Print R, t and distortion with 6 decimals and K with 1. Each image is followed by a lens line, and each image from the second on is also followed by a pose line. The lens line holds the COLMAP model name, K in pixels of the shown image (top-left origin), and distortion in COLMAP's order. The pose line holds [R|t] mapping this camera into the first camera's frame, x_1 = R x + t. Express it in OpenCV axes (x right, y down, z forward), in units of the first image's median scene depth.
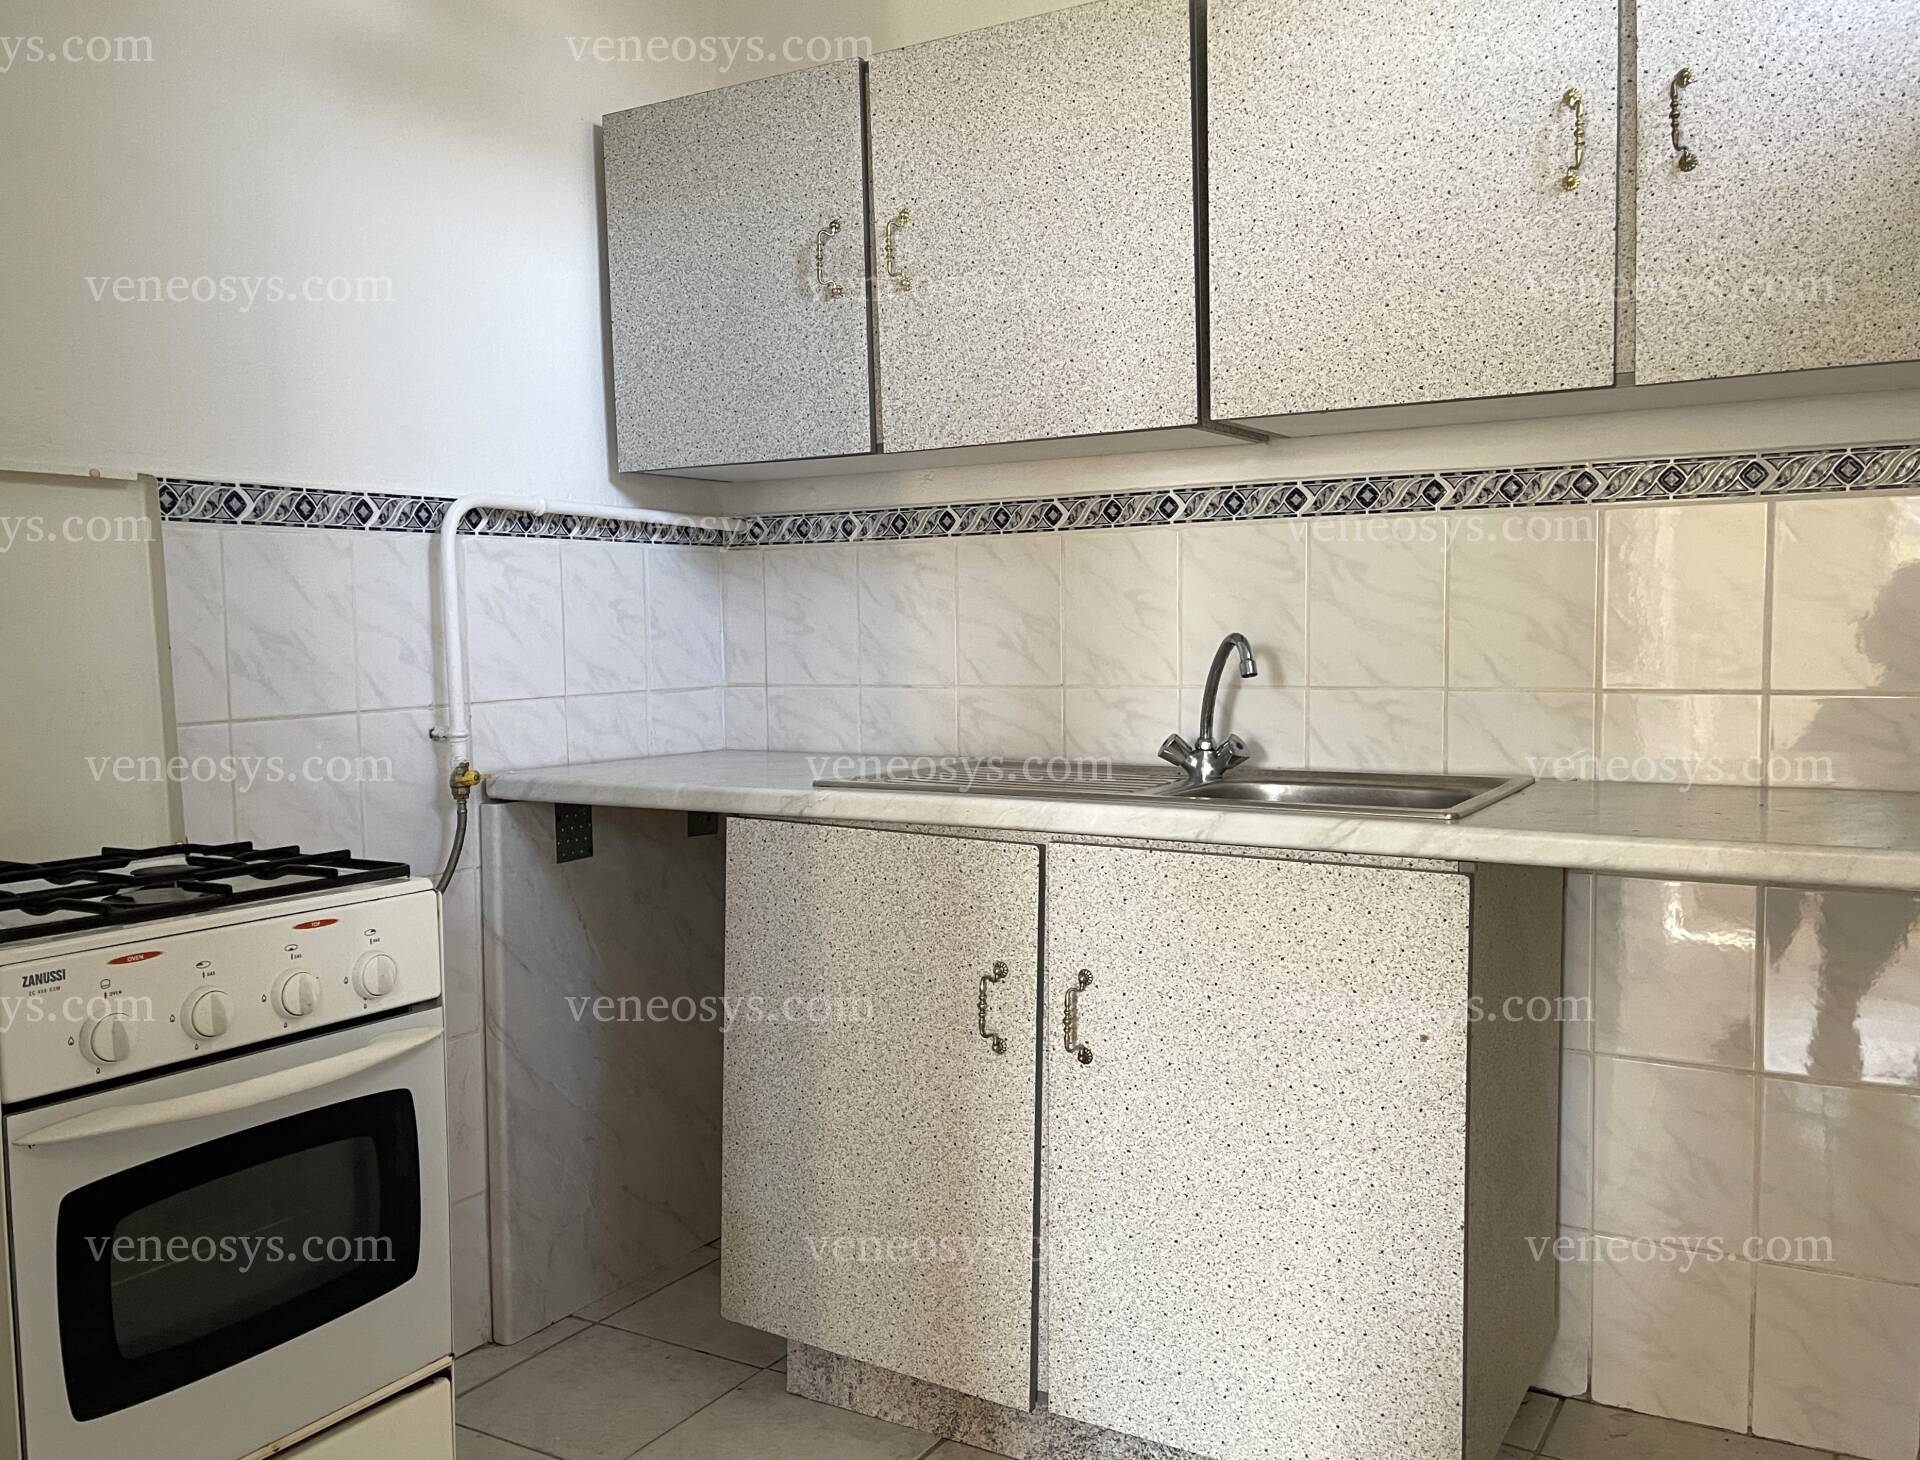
lens RADIAL K [[1502.8, 0, 972.7], [0, 1502.8, 716.5], [0, 0, 1]] dist [0.052561, -0.061894]
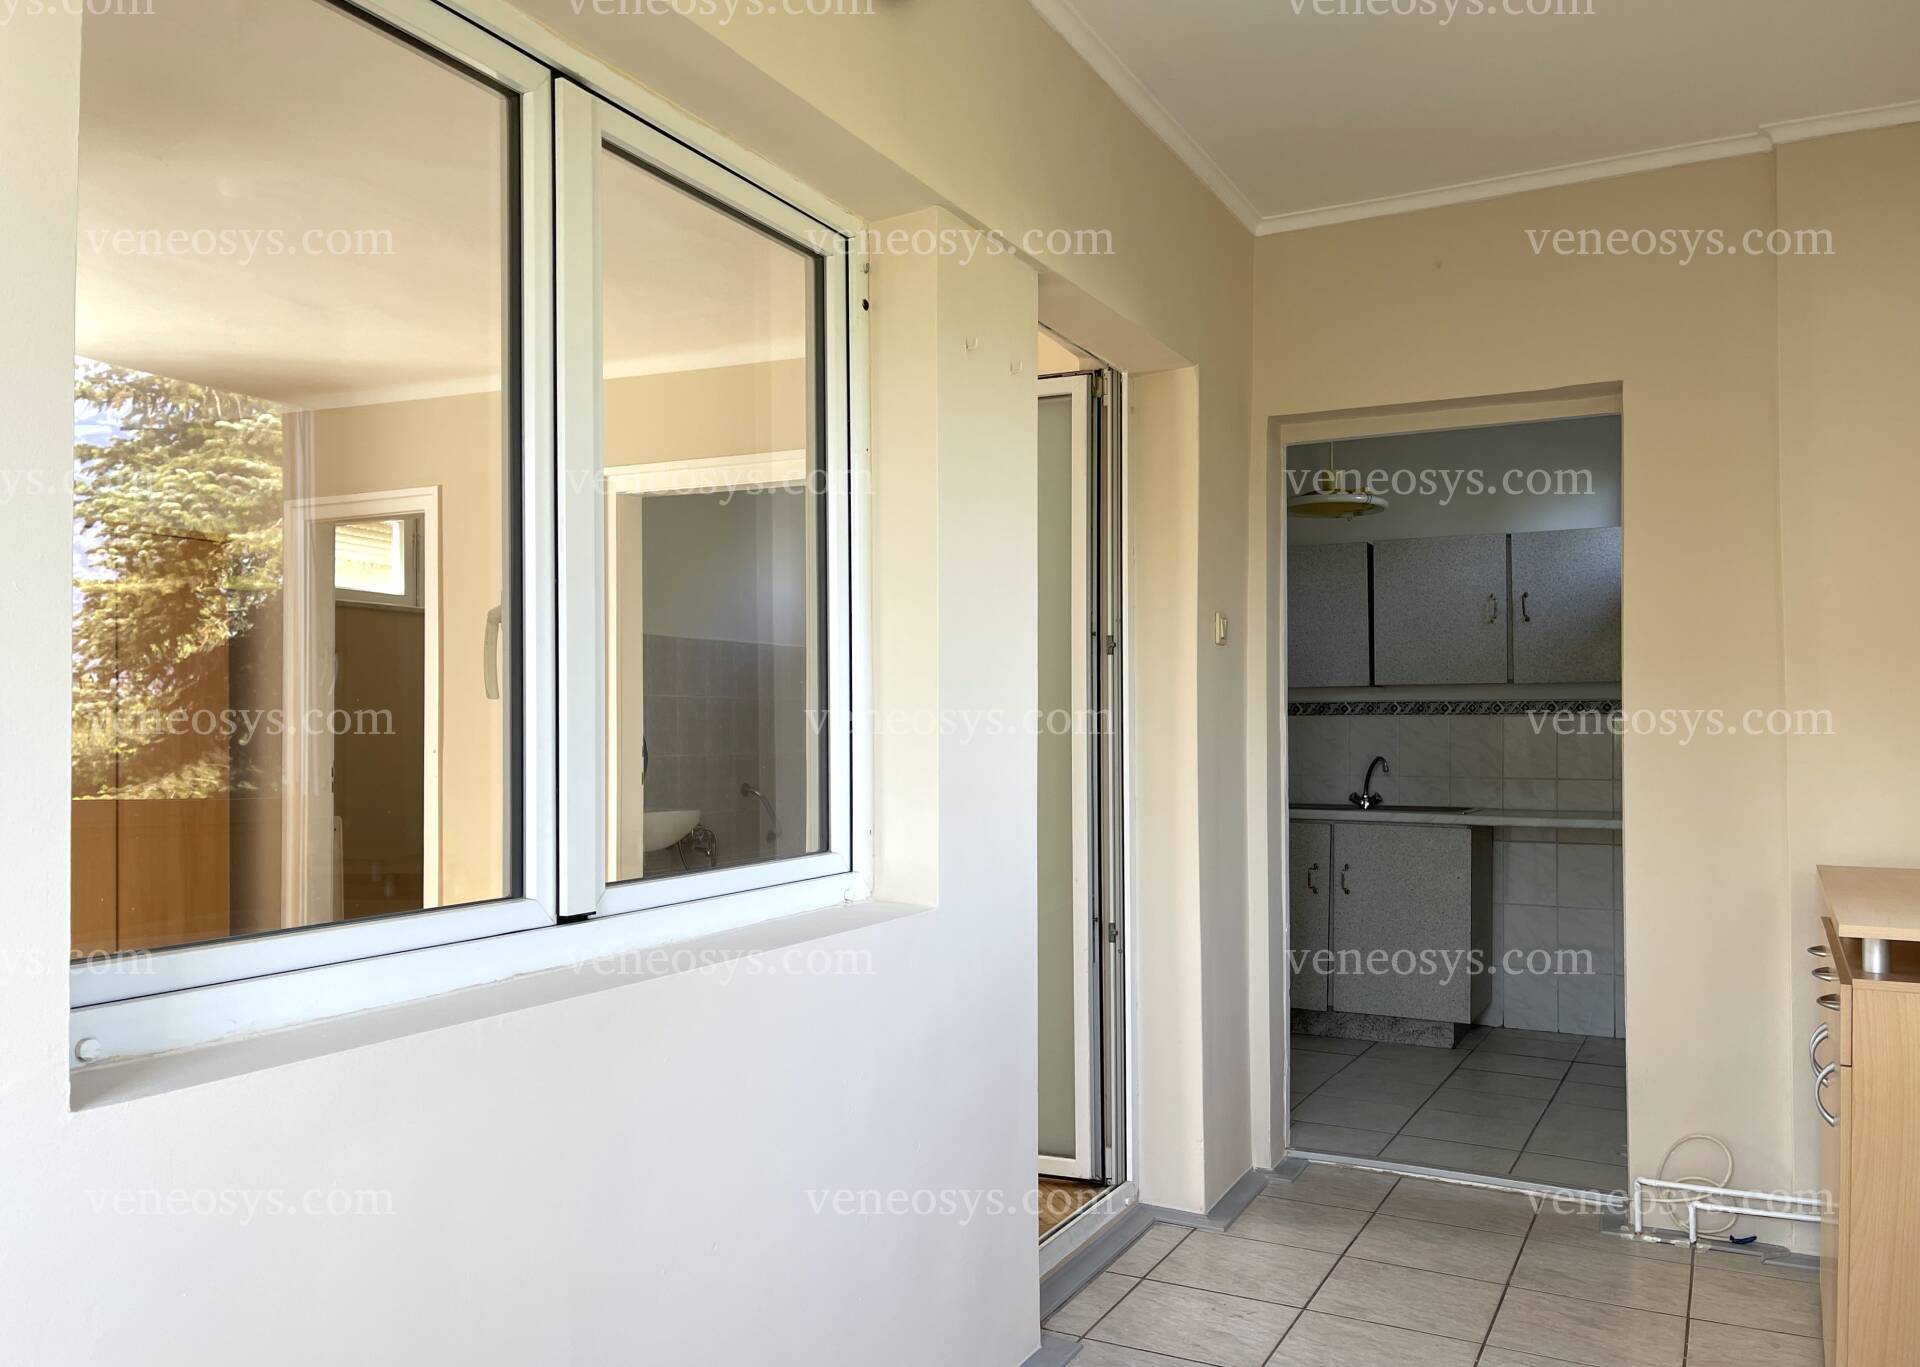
lens RADIAL K [[1497.9, 0, 946.0], [0, 1497.9, 704.1], [0, 0, 1]] dist [0.040319, -0.033413]
pose [[0.997699, 0.013860, 0.066373, -0.935628], [-0.008478, 0.996702, -0.080699, 0.093374], [-0.067272, 0.079950, 0.994526, -2.005700]]
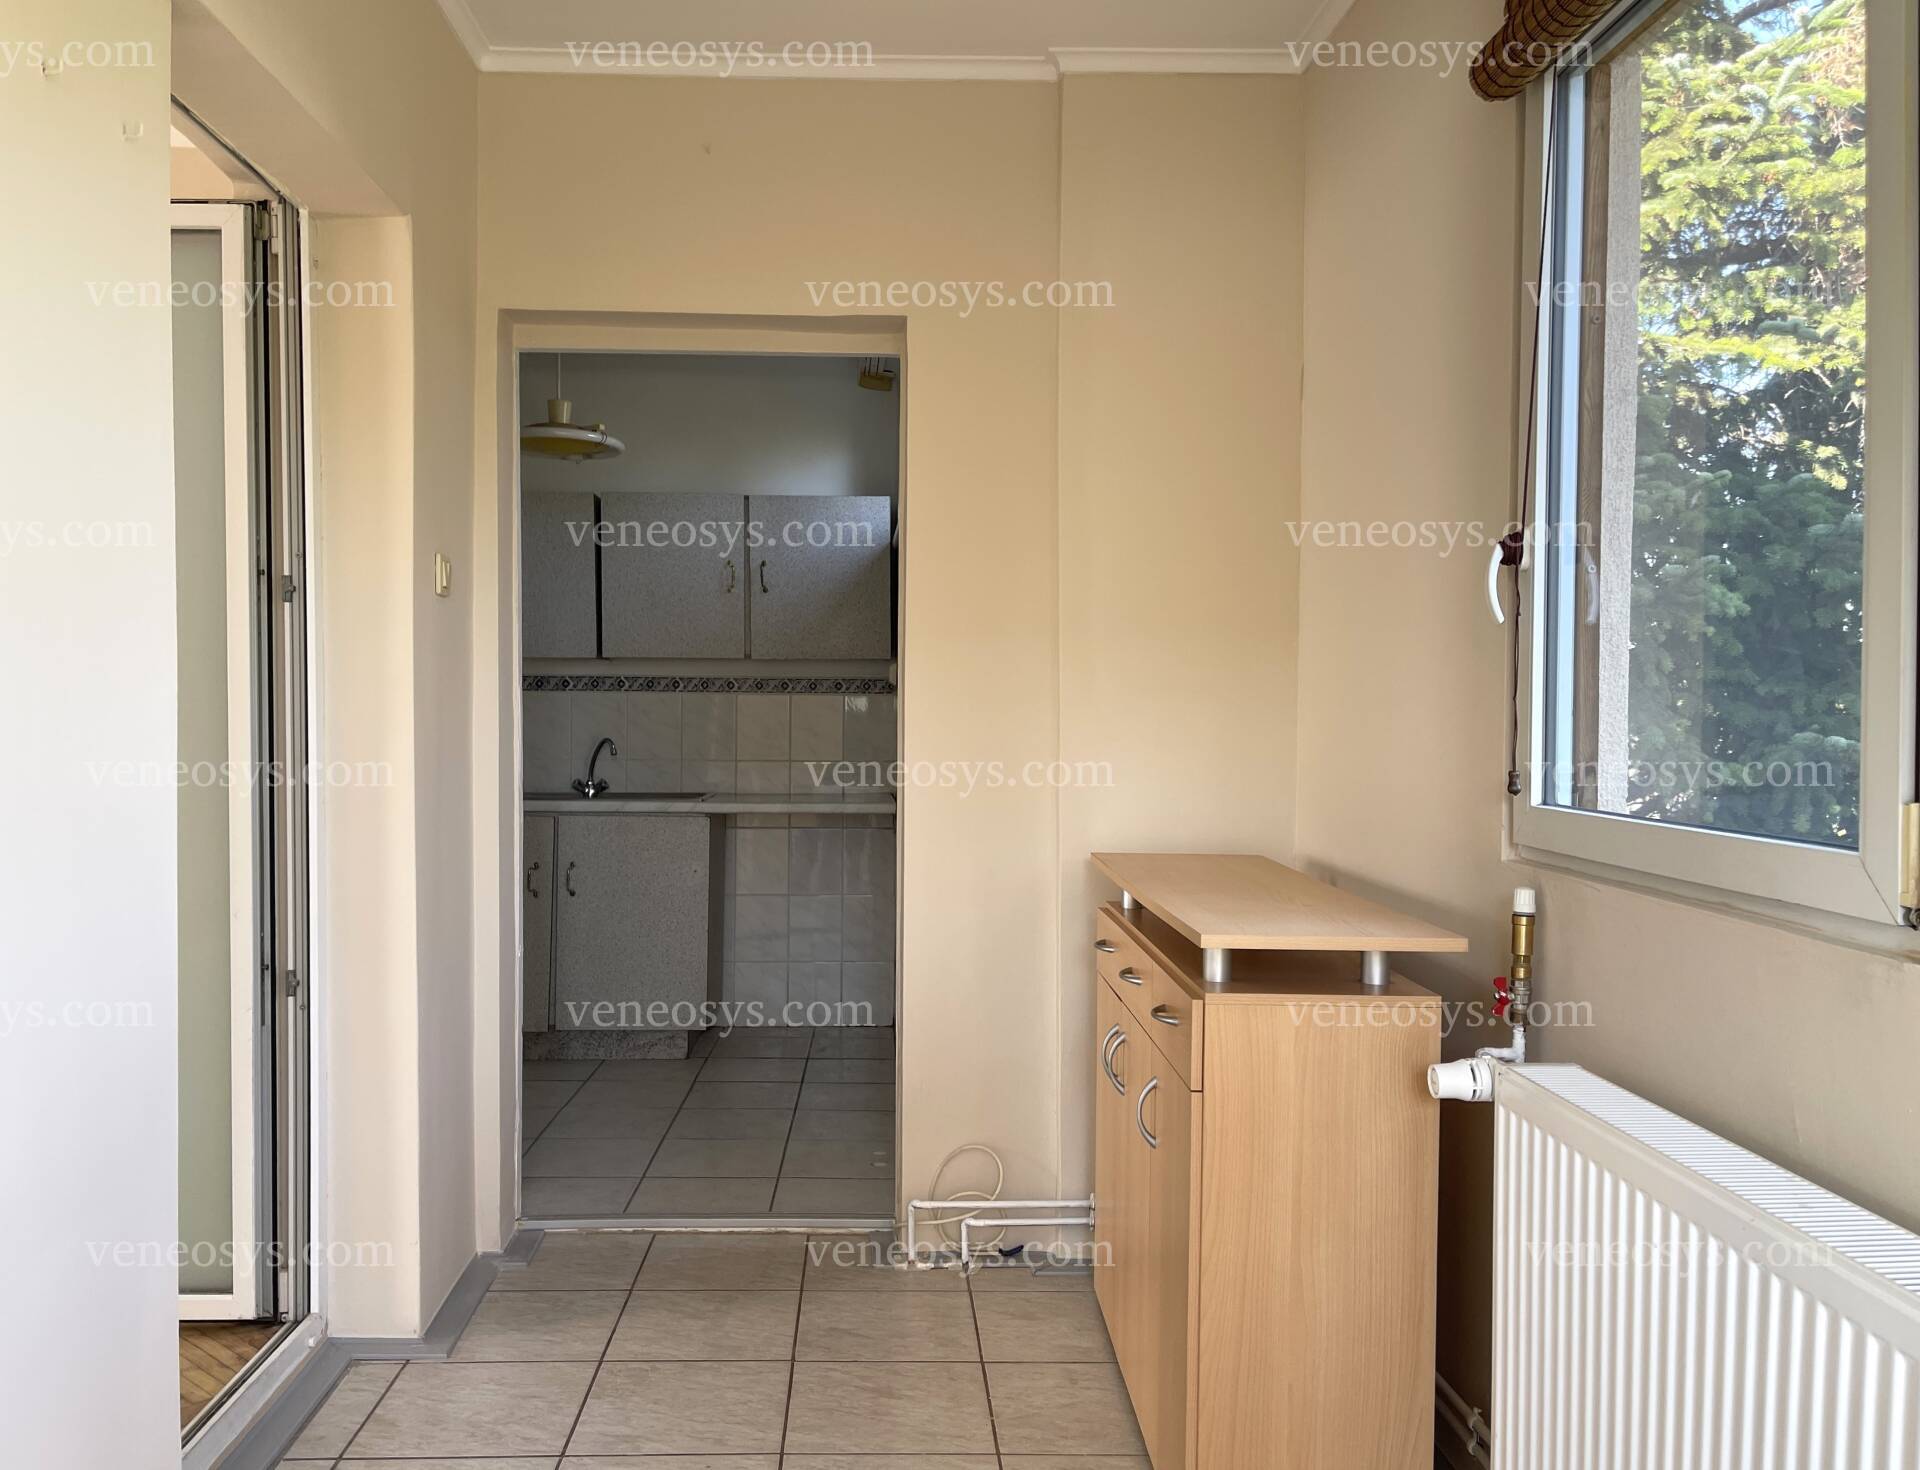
lens RADIAL K [[1502.8, 0, 921.6], [0, 1502.8, 754.6], [0, 0, 1]] dist [0.052561, -0.061894]
pose [[0.831911, 0.001080, 0.554908, -0.884067], [0.018247, 0.999404, -0.029301, 0.064051], [-0.554609, 0.034501, 0.831396, -1.570728]]
